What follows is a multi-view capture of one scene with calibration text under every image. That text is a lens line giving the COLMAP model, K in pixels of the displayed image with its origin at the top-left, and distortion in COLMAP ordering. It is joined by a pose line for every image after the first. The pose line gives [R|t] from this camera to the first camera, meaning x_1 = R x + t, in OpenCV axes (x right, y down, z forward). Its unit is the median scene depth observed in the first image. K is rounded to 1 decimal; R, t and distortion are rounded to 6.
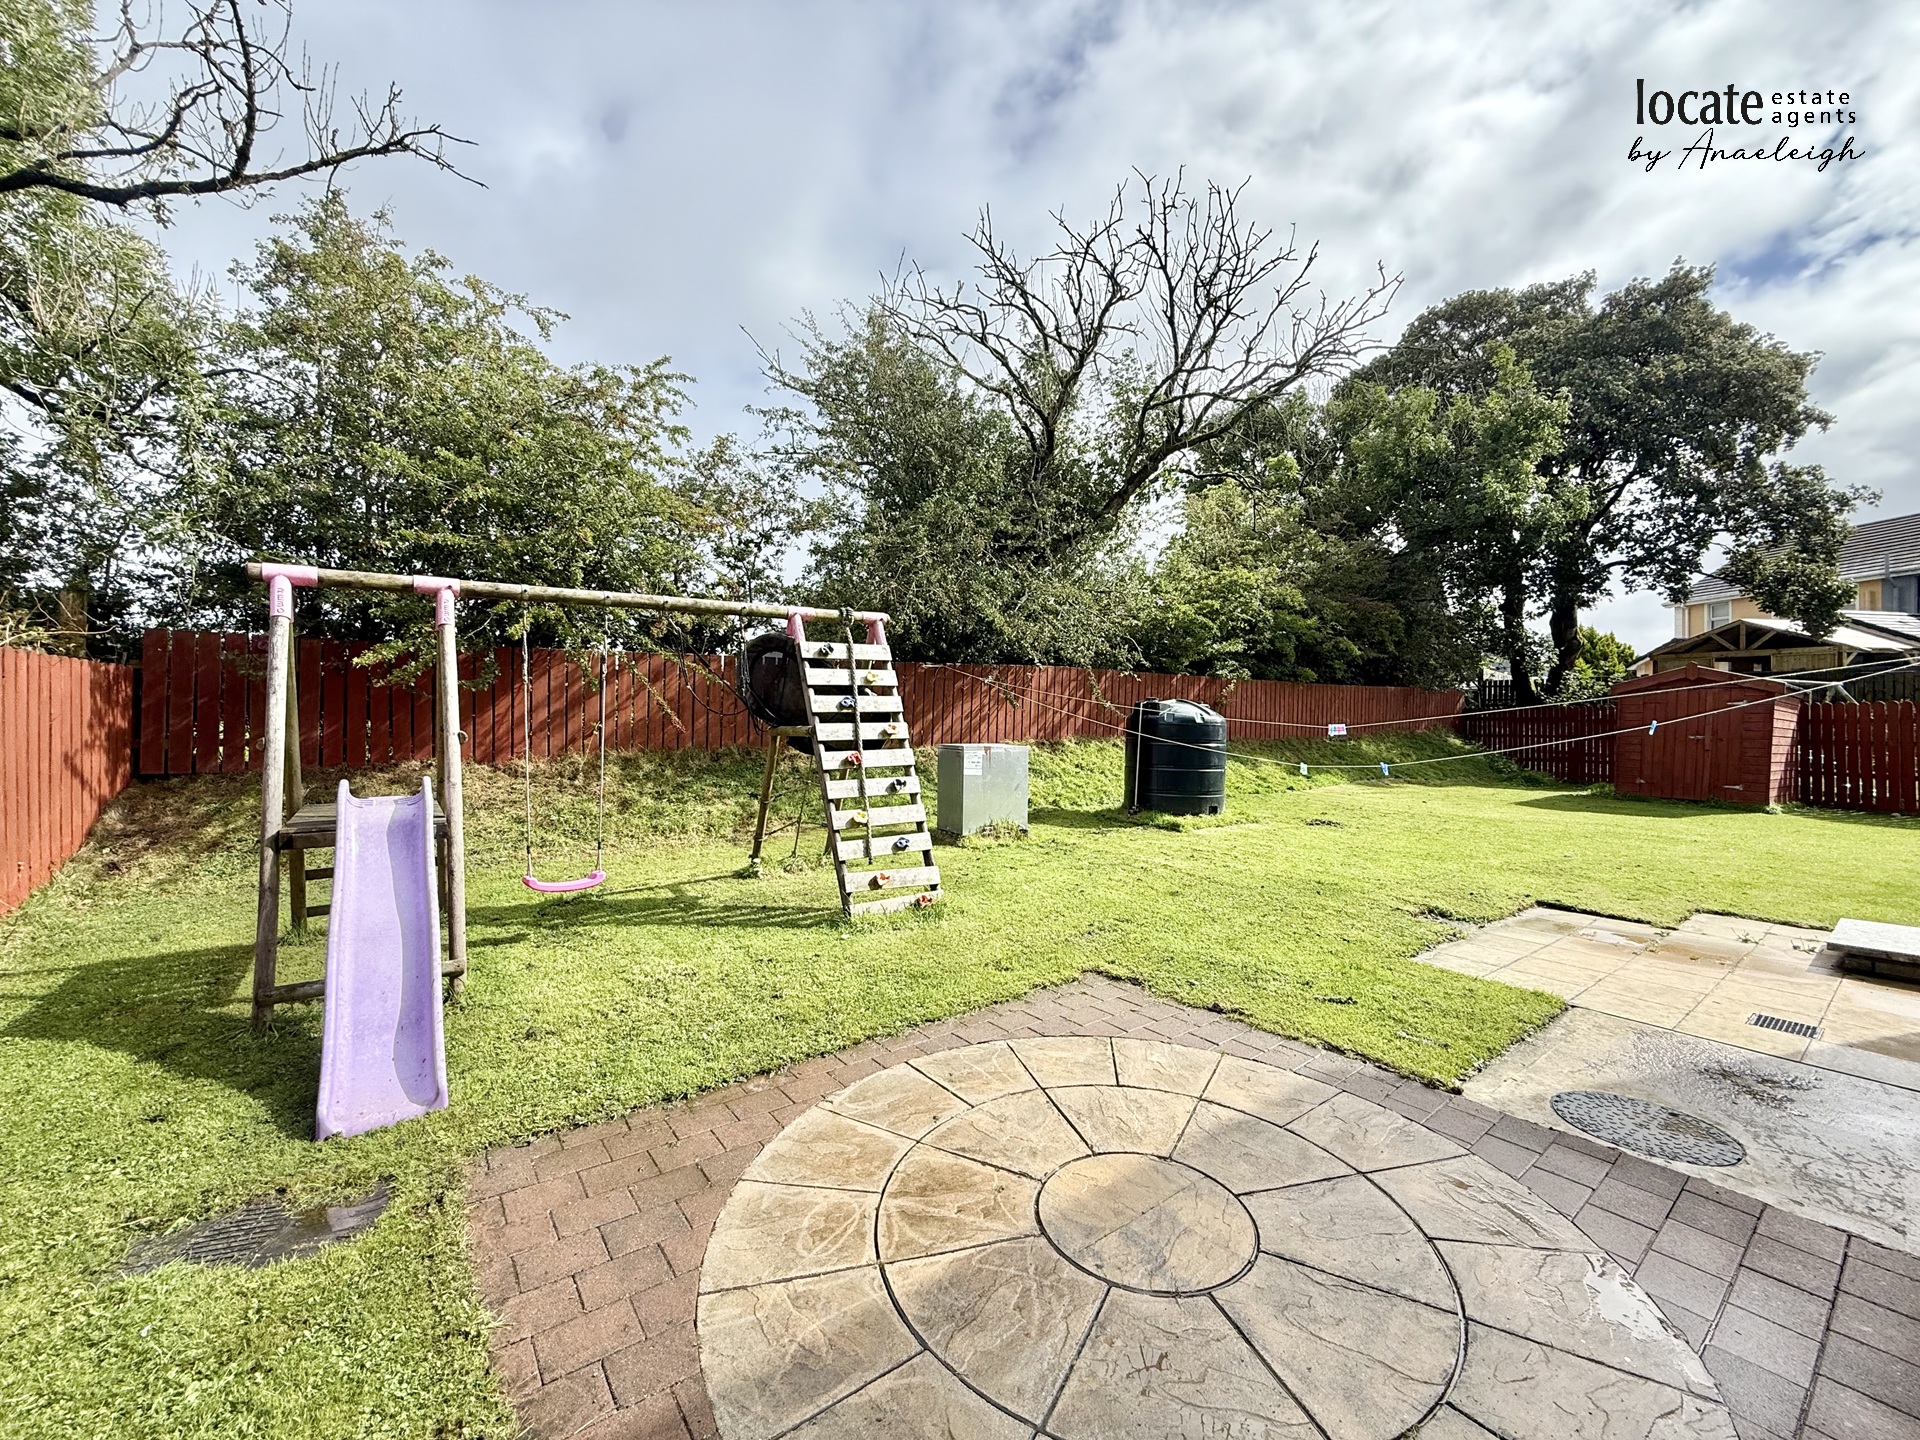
lens RADIAL K [[760.2, 0, 953.8], [0, 760.2, 720.7], [0, 0, 1]] dist [-0.001494, -0.000551]
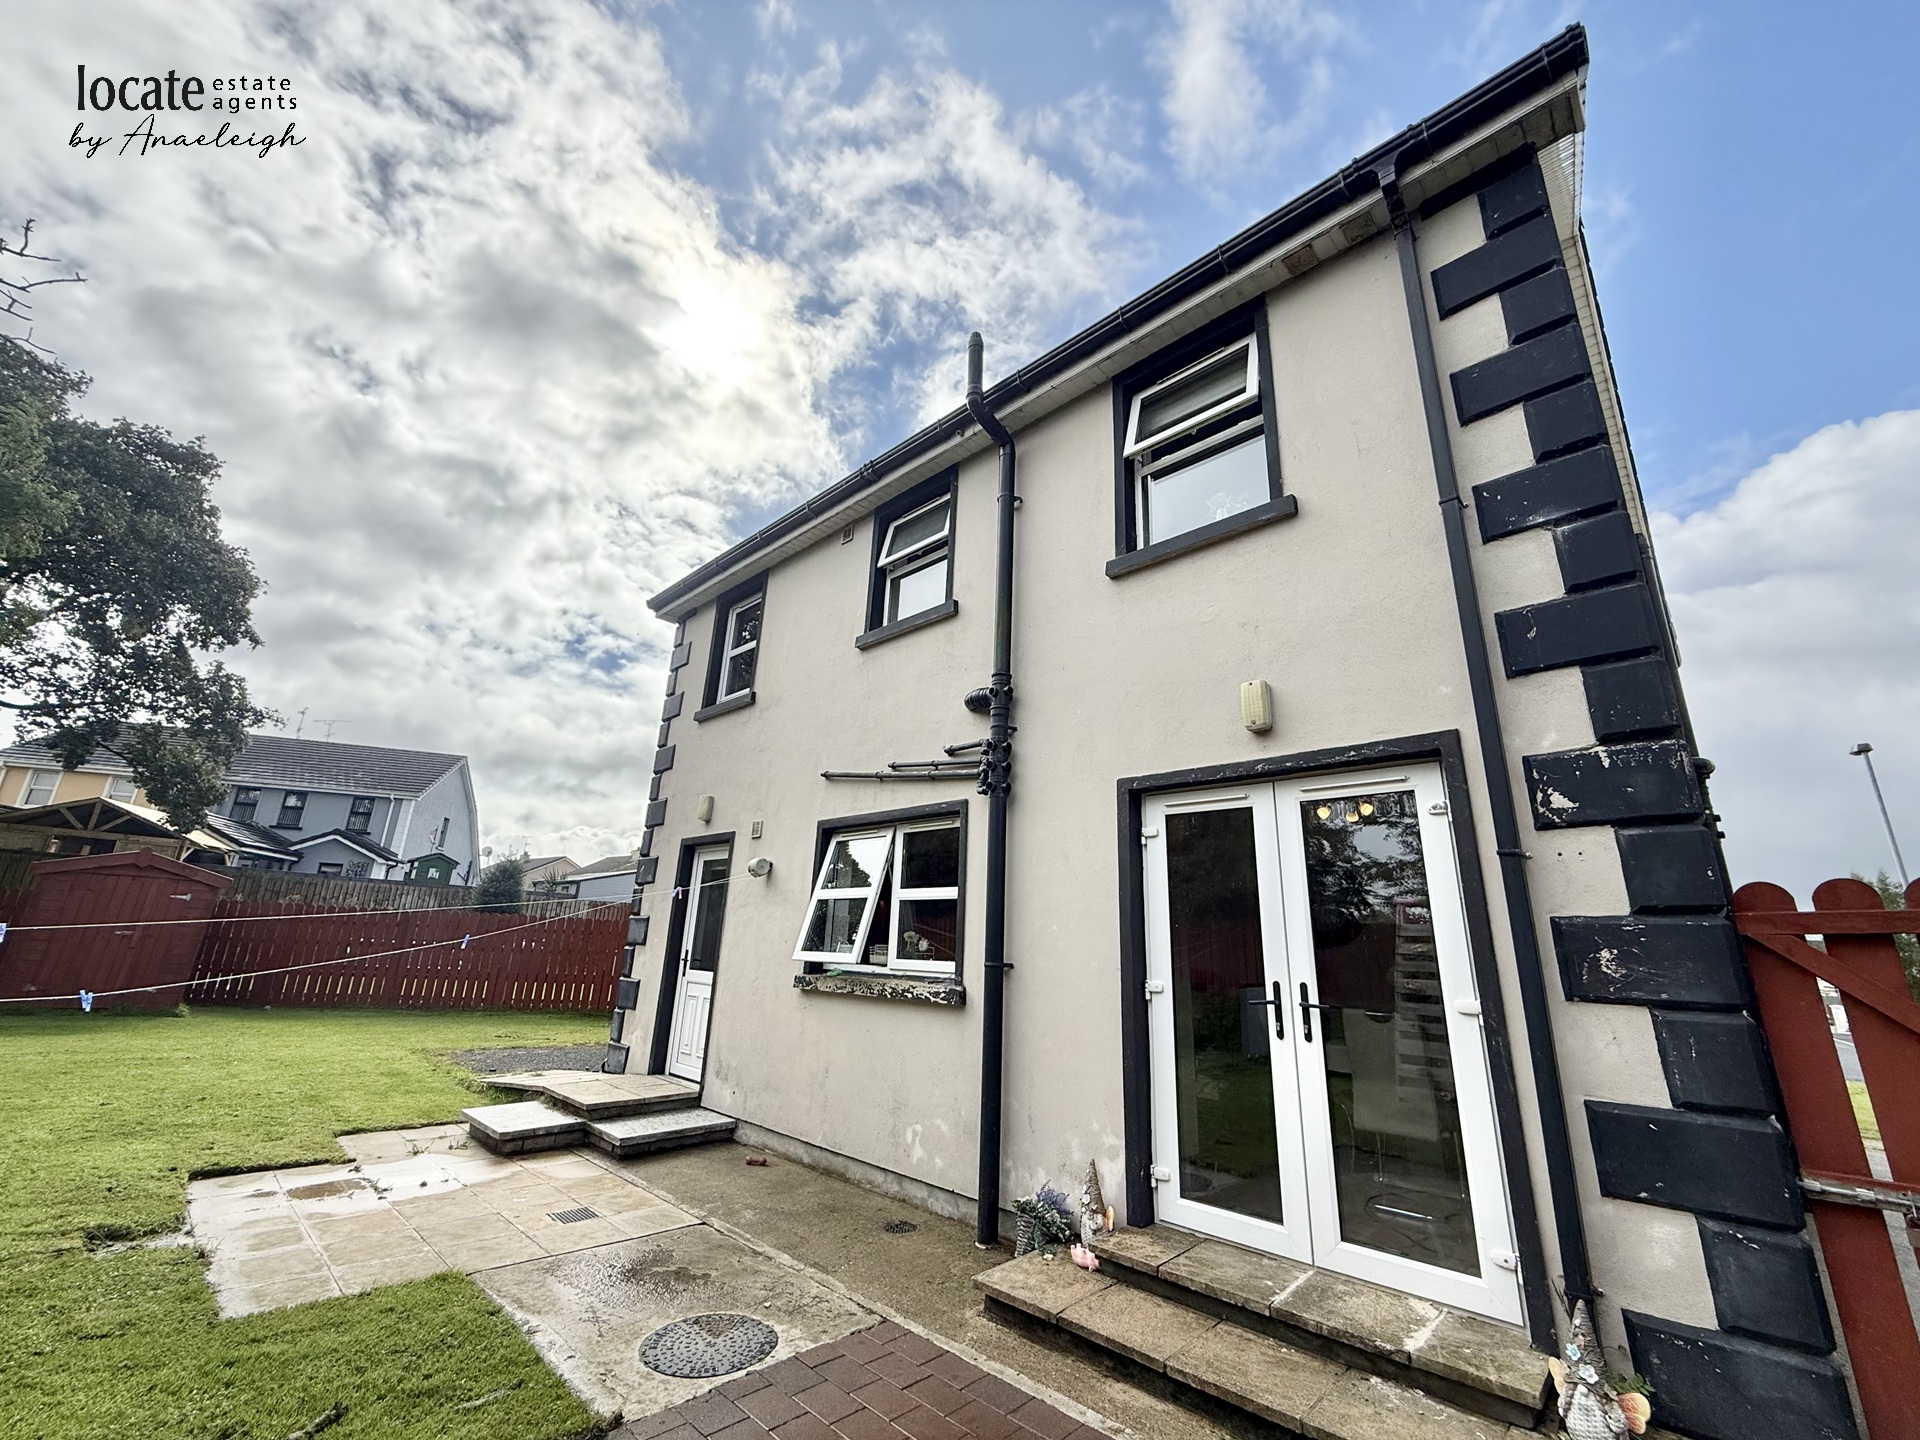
lens RADIAL K [[760.2, 0, 952.1], [0, 760.2, 723.7], [0, 0, 1]] dist [-0.001494, -0.000551]
pose [[-0.168395, 0.276568, 0.946125, -0.059929], [-0.047448, 0.956445, -0.288030, -0.001594], [-0.984577, -0.093394, -0.147938, 0.134075]]
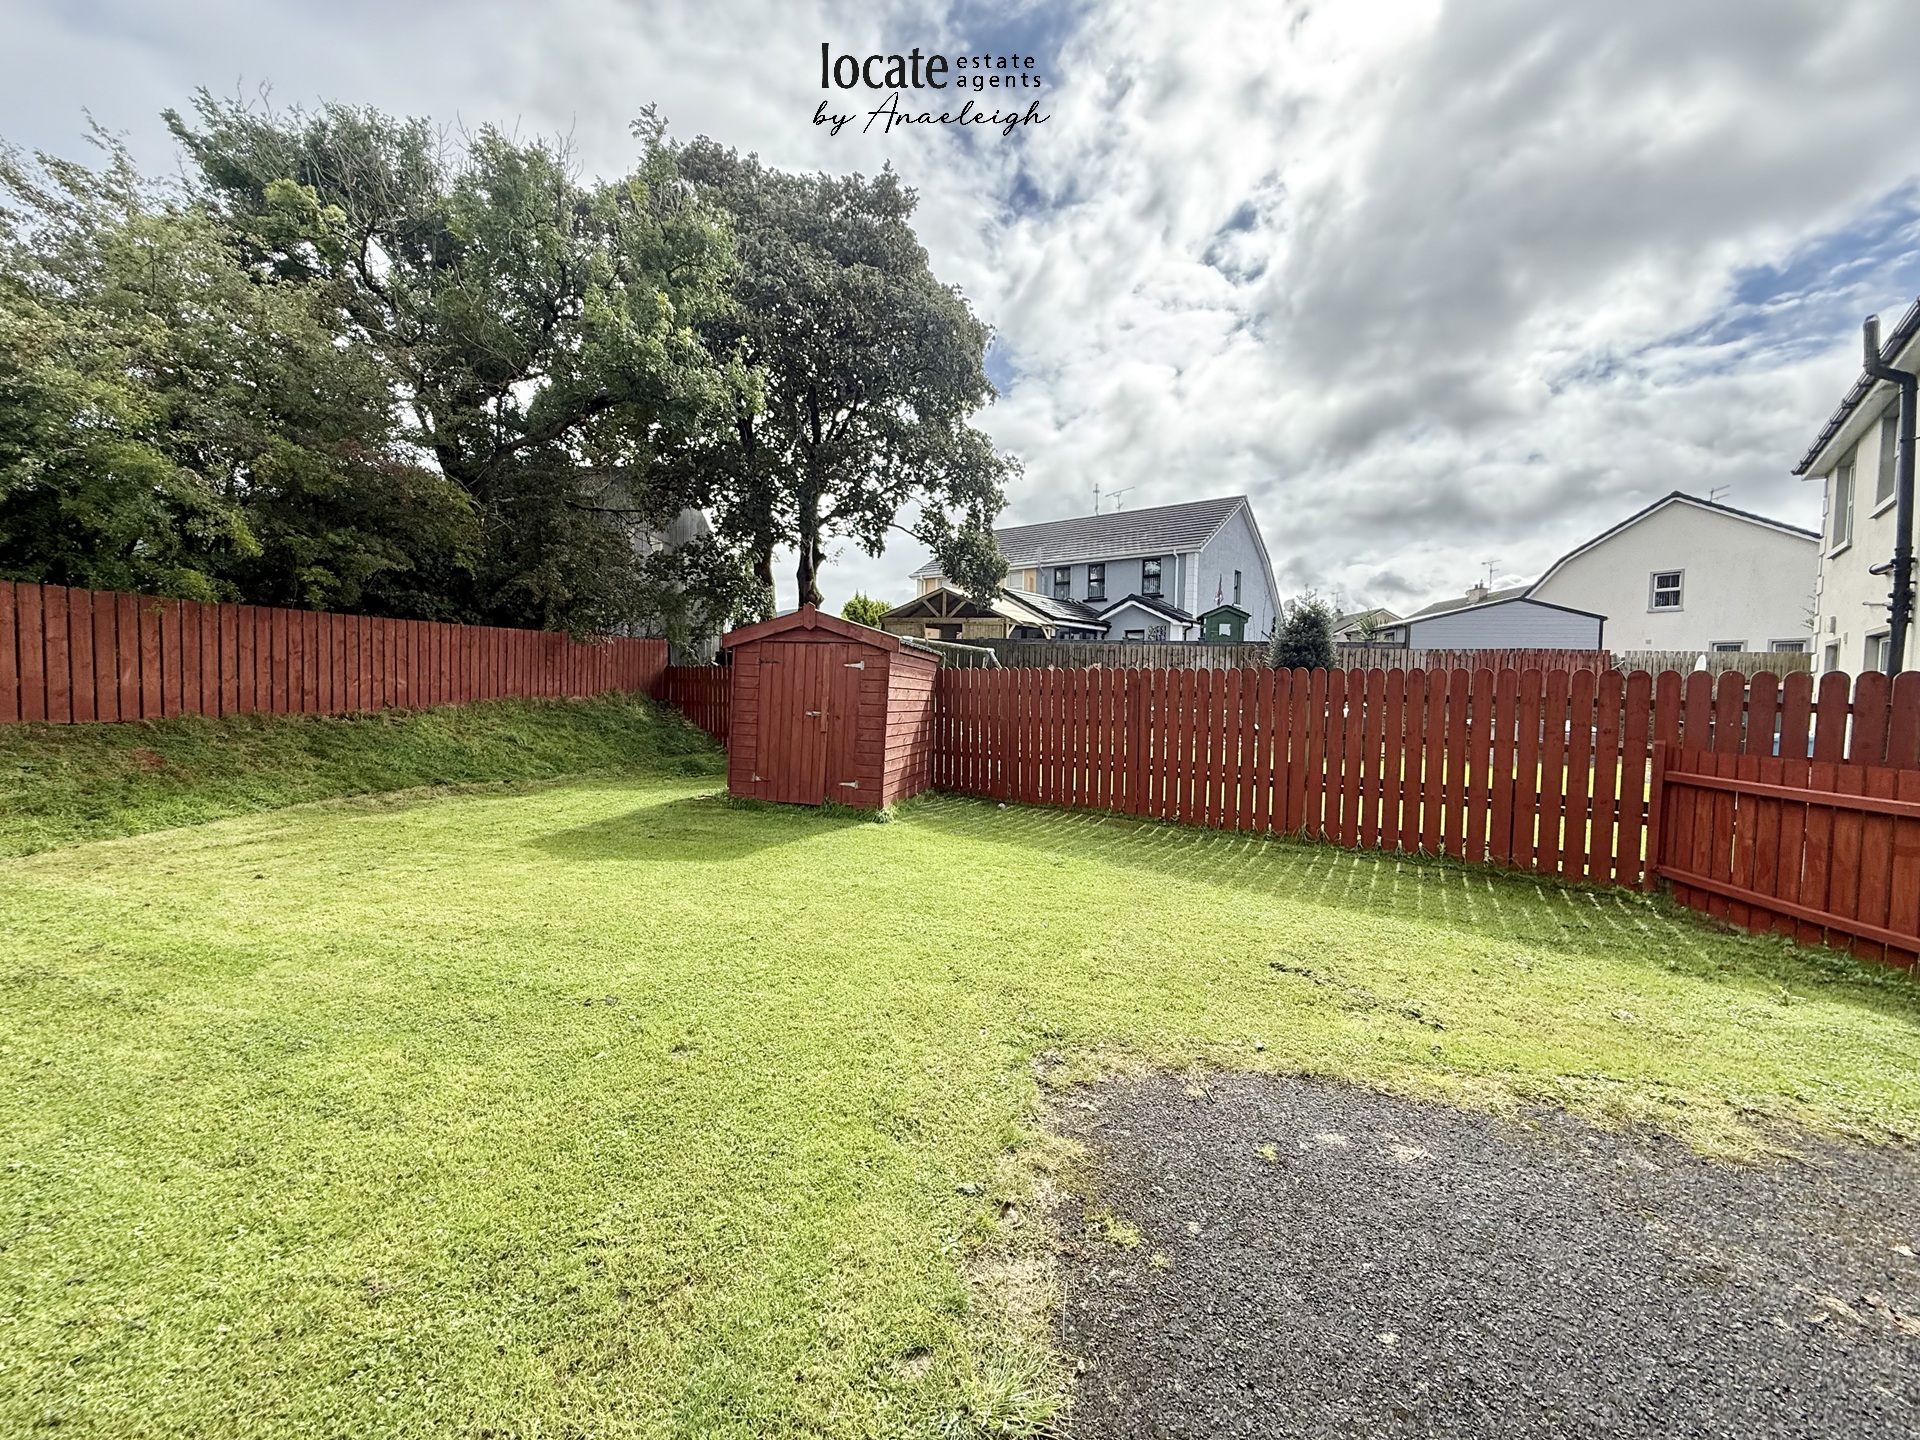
lens RADIAL K [[760.2, 0, 952.8], [0, 760.2, 716.9], [0, 0, 1]] dist [-0.001494, -0.000551]
pose [[0.726449, -0.016129, 0.687031, 0.400228], [-0.022051, 0.998663, 0.046761, -0.006660], [-0.686866, -0.049119, 0.725122, 0.276859]]
